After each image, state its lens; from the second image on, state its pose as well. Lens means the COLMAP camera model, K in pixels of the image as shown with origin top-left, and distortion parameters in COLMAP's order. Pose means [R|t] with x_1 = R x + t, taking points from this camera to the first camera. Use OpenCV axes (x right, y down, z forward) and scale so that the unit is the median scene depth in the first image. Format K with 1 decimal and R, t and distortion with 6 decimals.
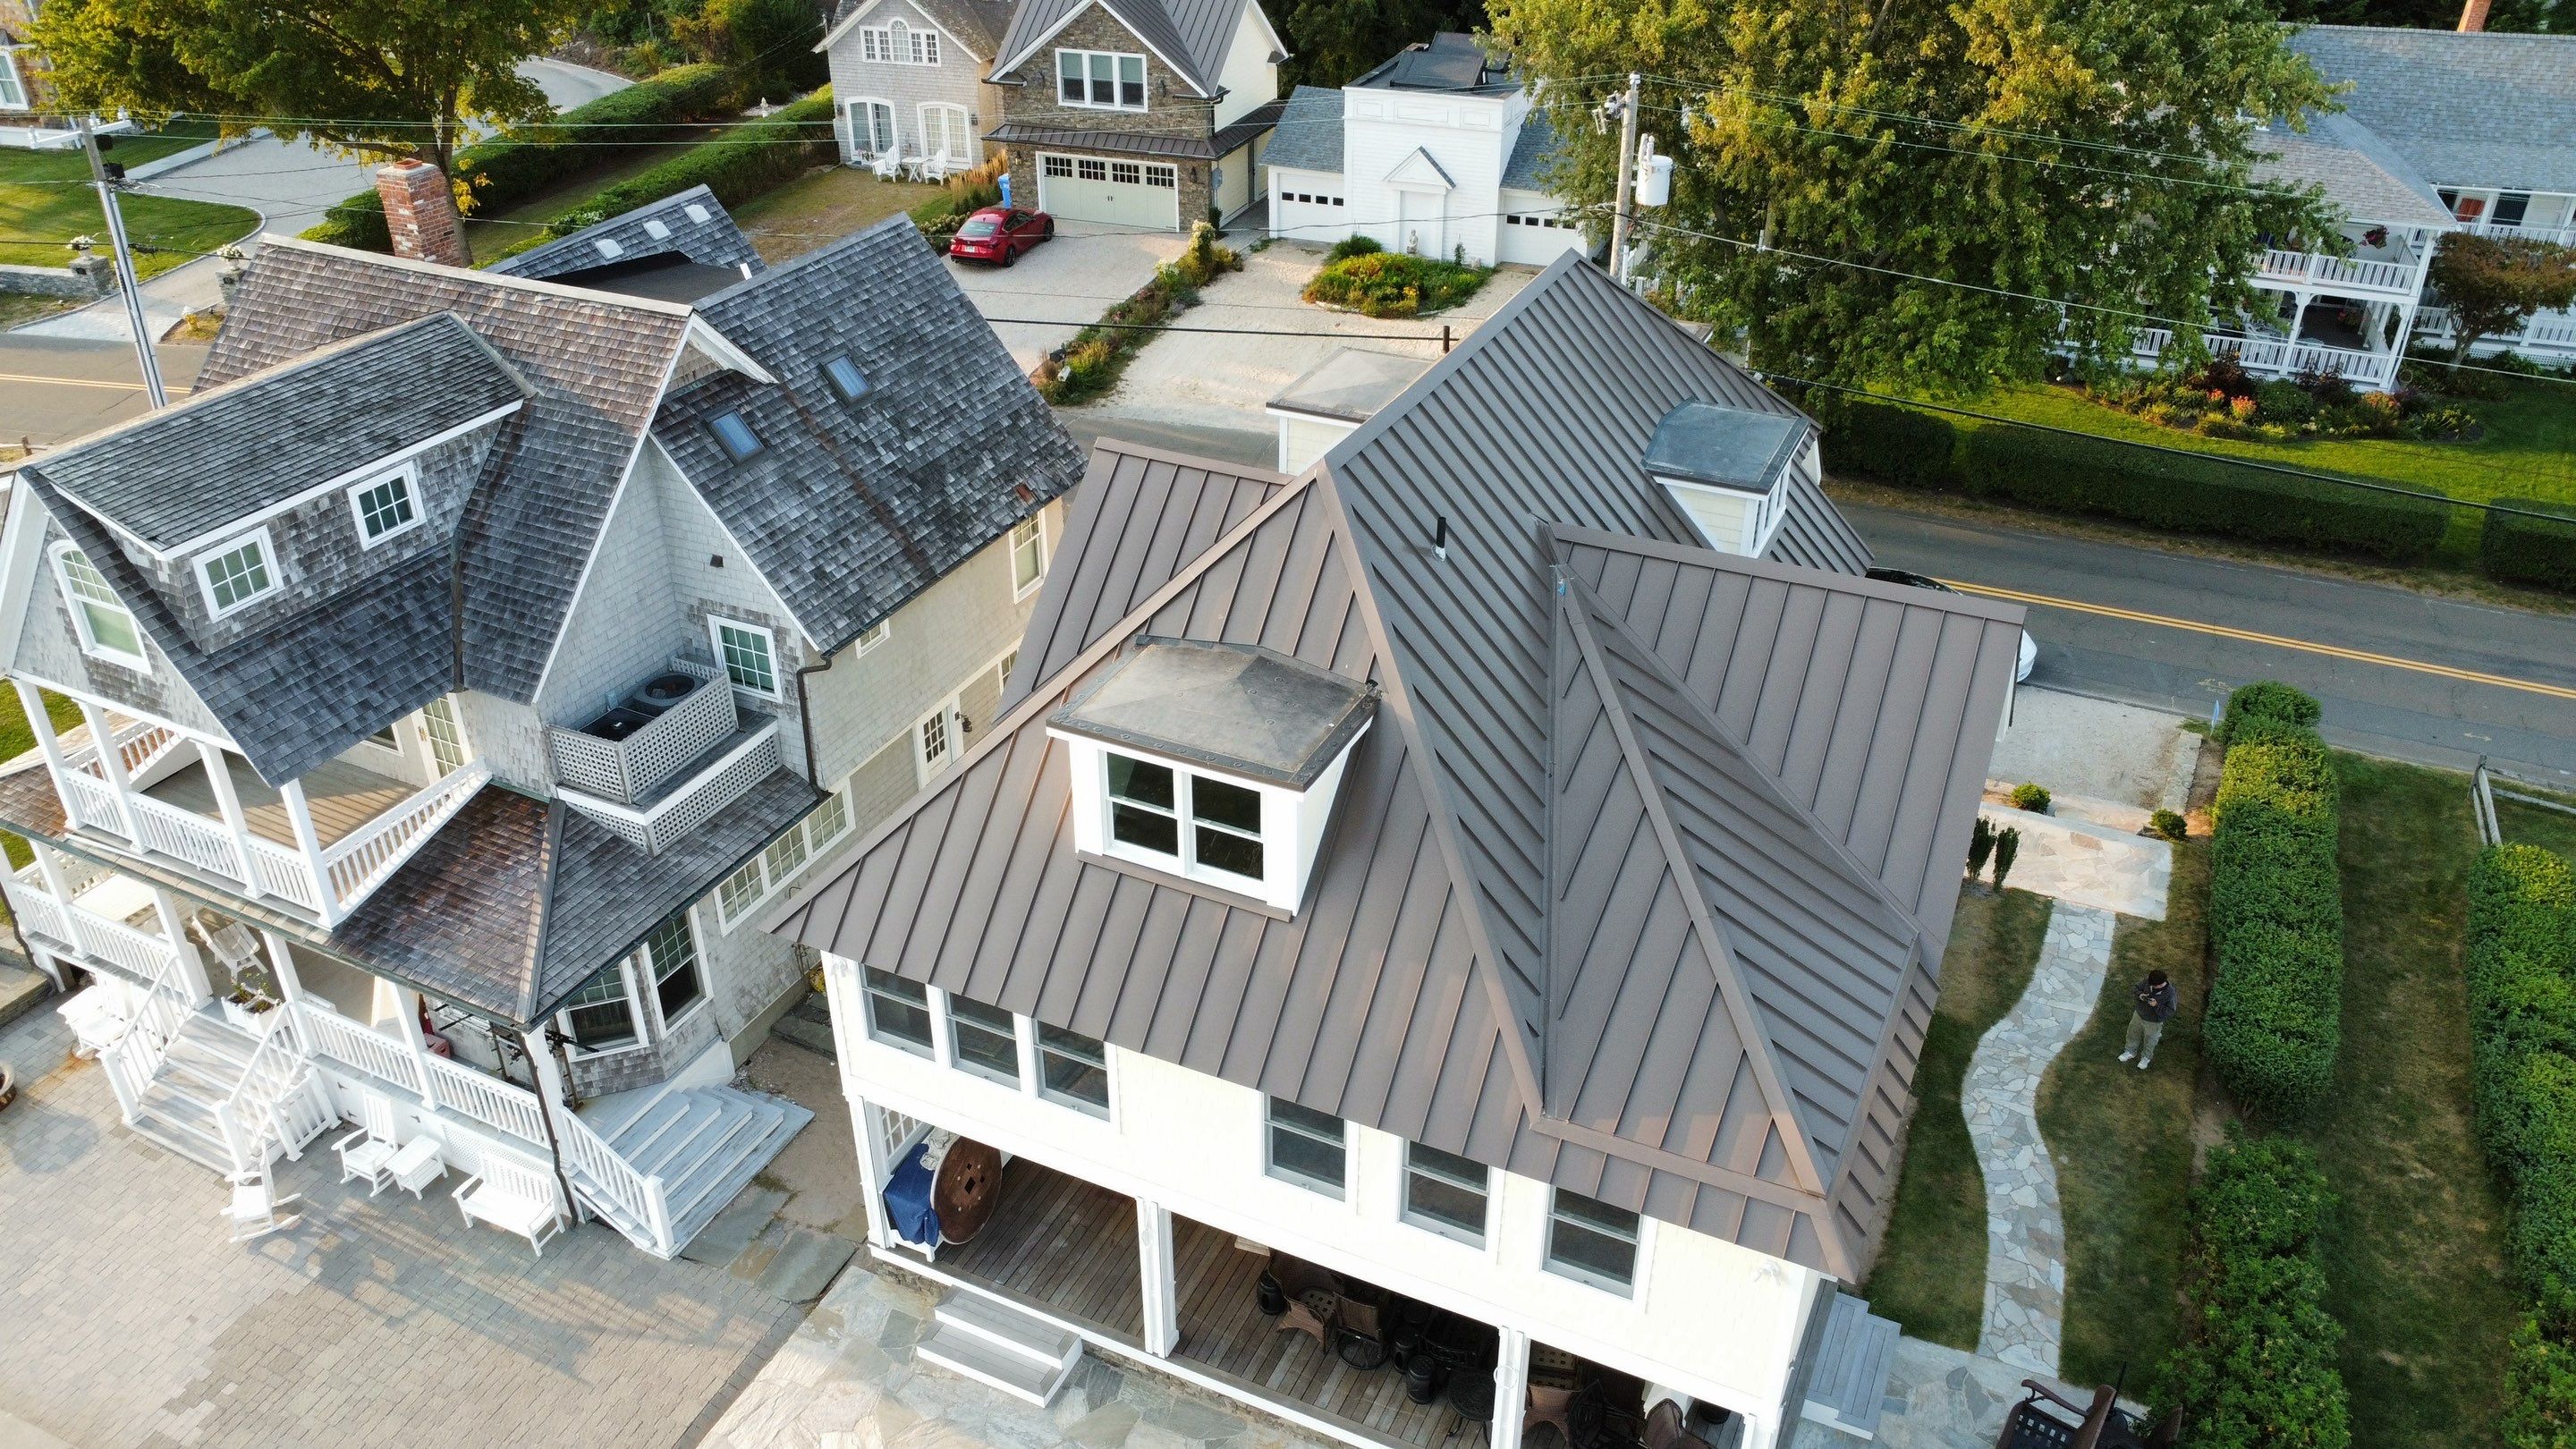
lens RADIAL K [[1857.4, 0, 1279.0], [0, 1857.4, 734.6], [0, 0, 1]] dist [-0.028103, -0.007726]
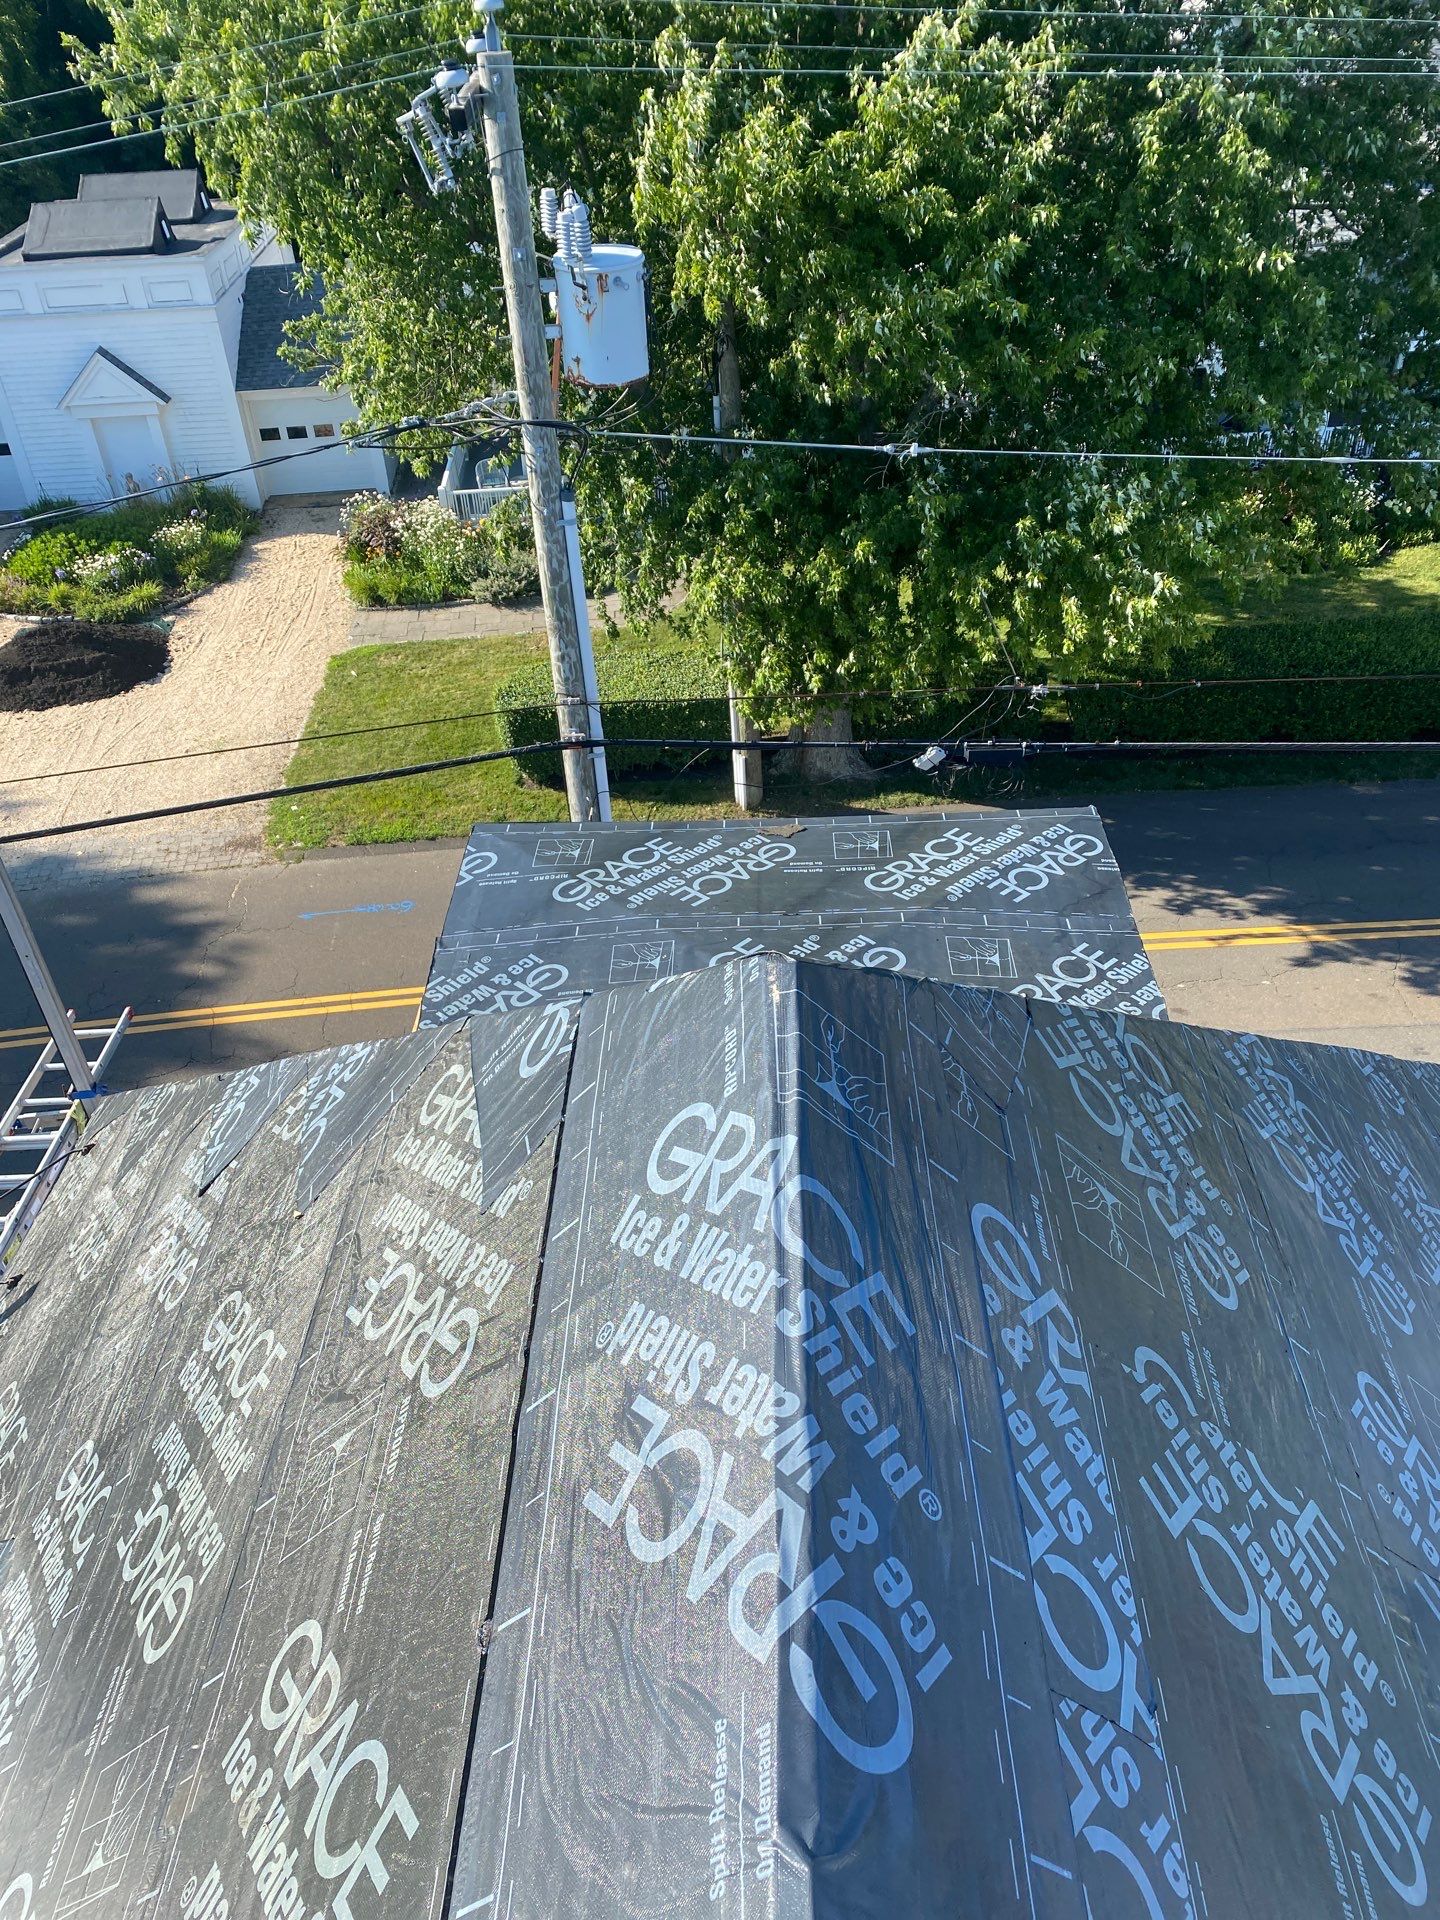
lens RADIAL K [[1463.1, 0, 722.0], [0, 1463.1, 935.7], [0, 0, 1]] dist [0.007043, 0.004852]
pose [[0.911914, -0.272353, 0.306980, 0.141634], [0.245220, 0.961435, 0.124536, -0.287376], [-0.329059, -0.038288, 0.943533, 0.967738]]
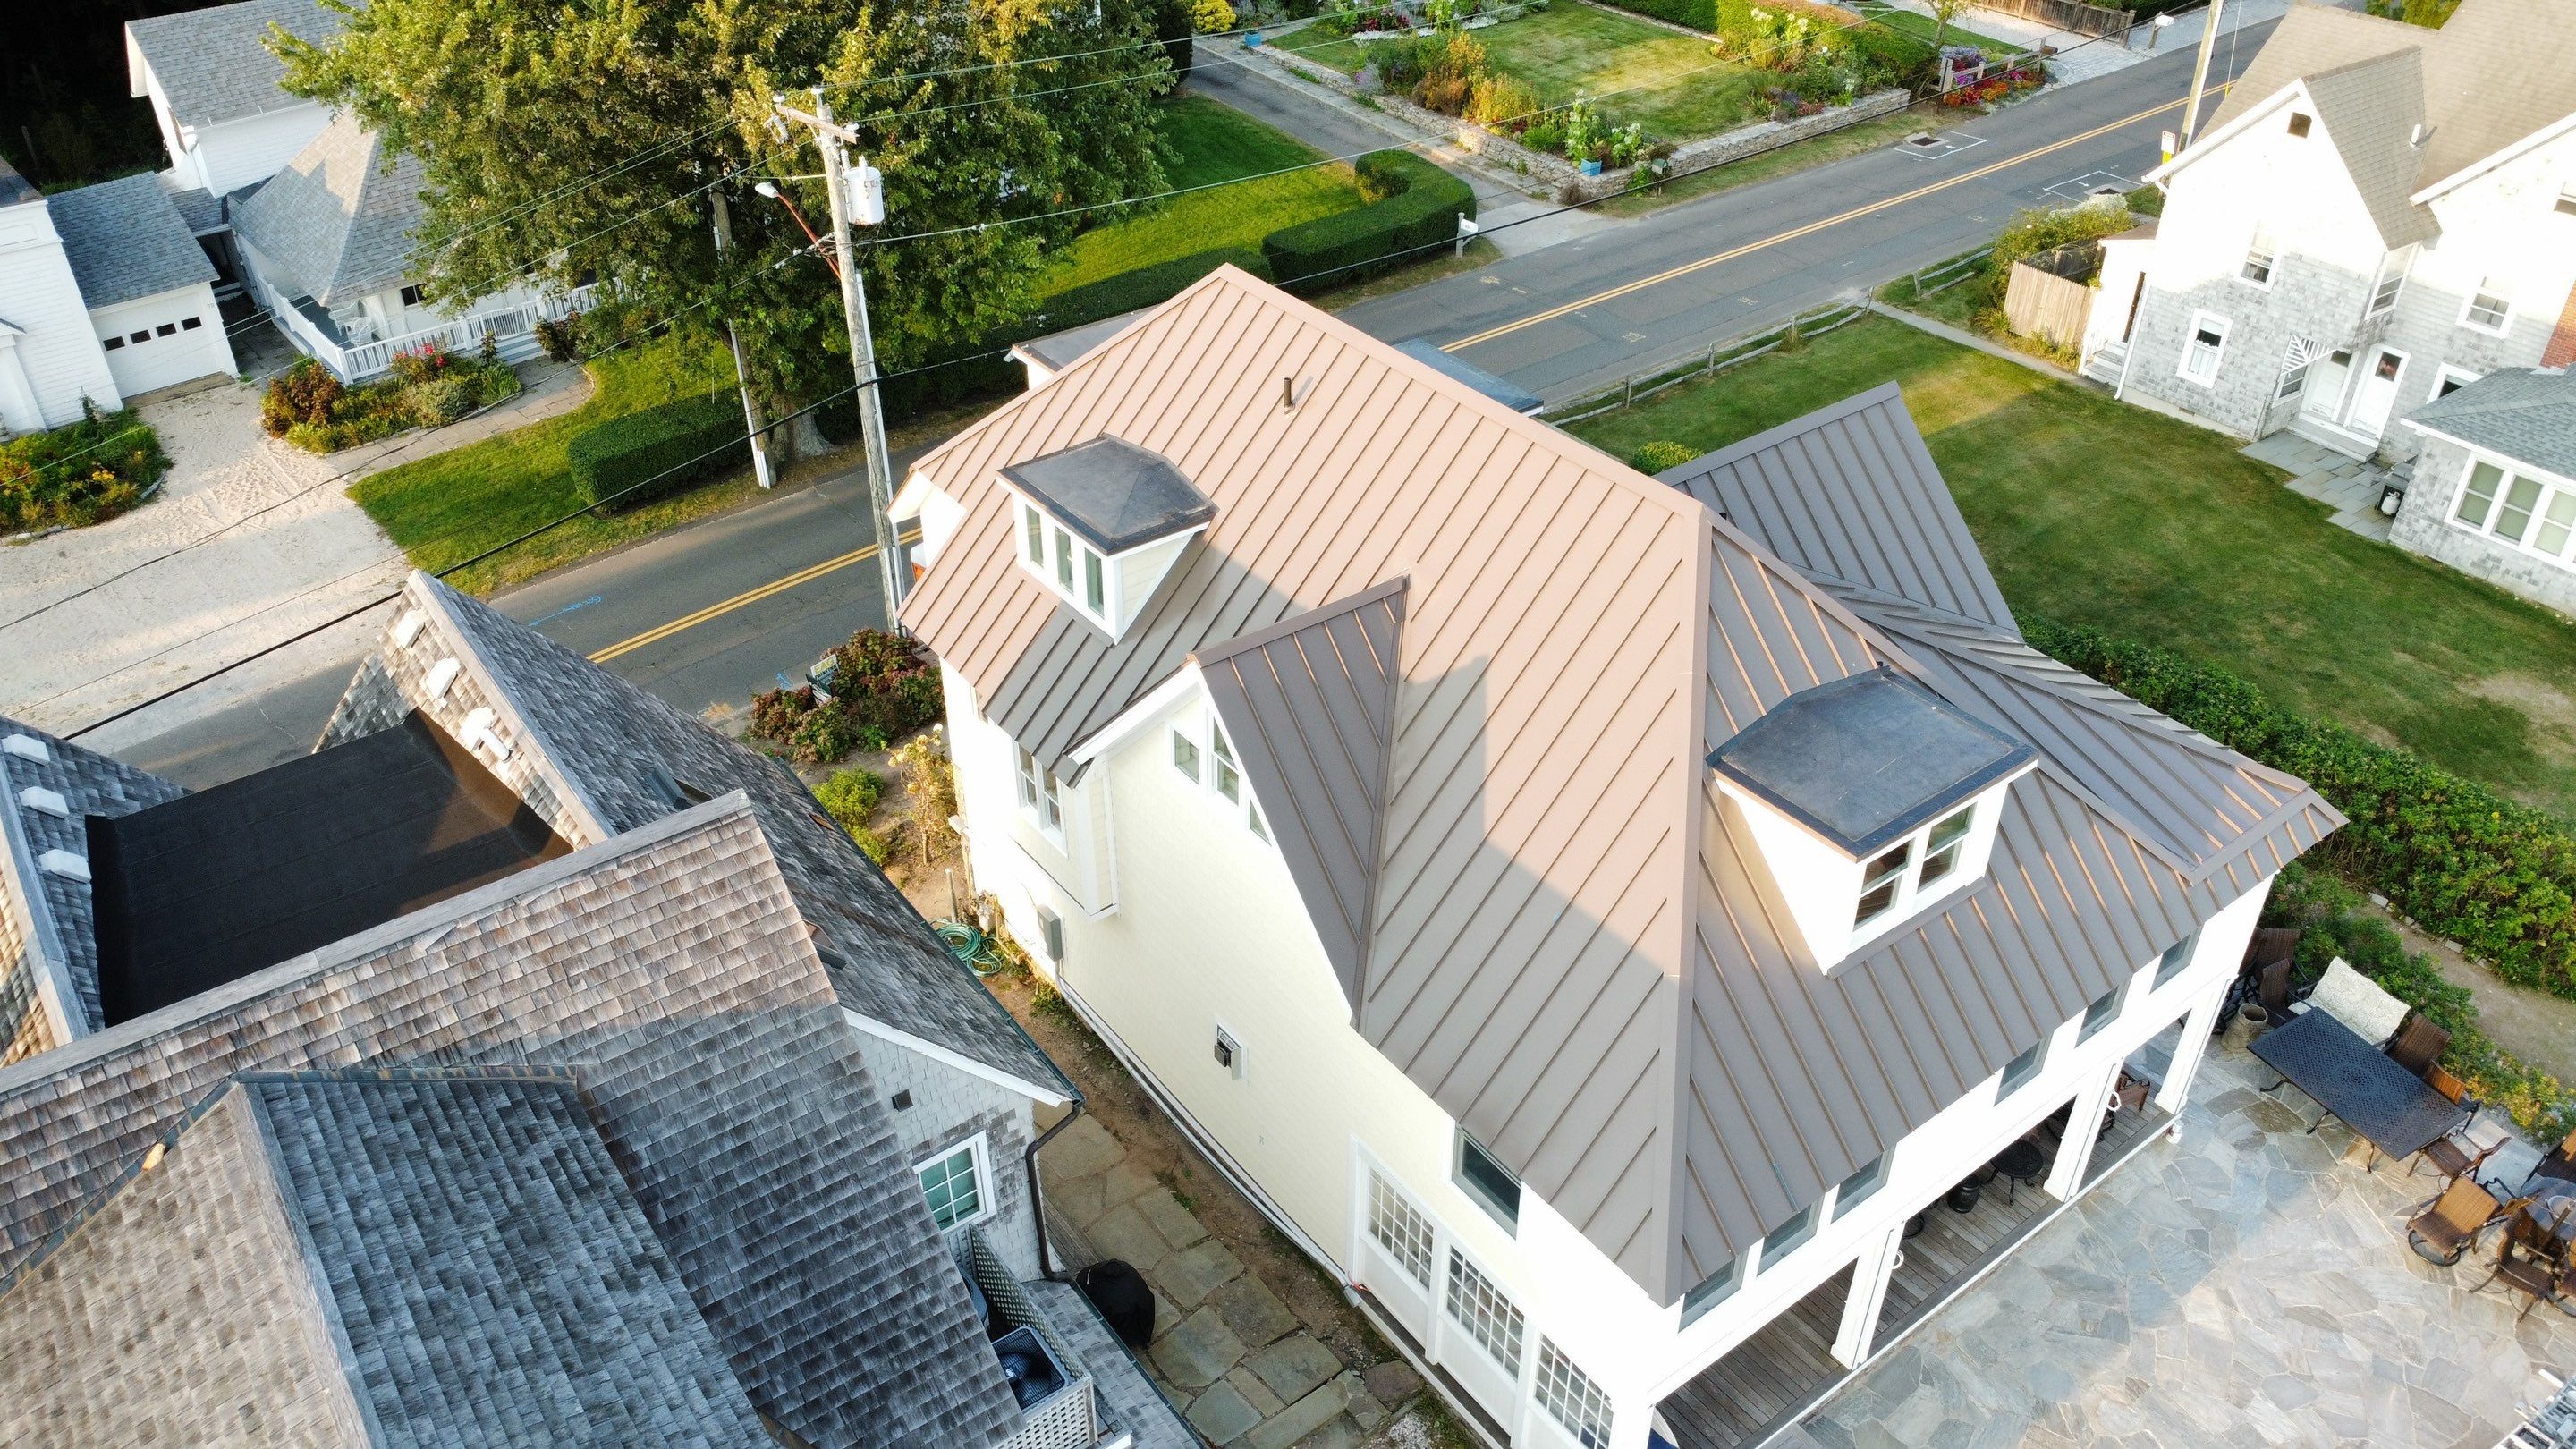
lens RADIAL K [[1857.4, 0, 1279.0], [0, 1857.4, 734.6], [0, 0, 1]] dist [-0.028103, -0.007726]
pose [[0.466299, -0.504999, 0.726320, -0.652452], [0.455495, 0.840905, 0.292238, -0.334319], [-0.758346, 0.194565, 0.622138, 0.454084]]
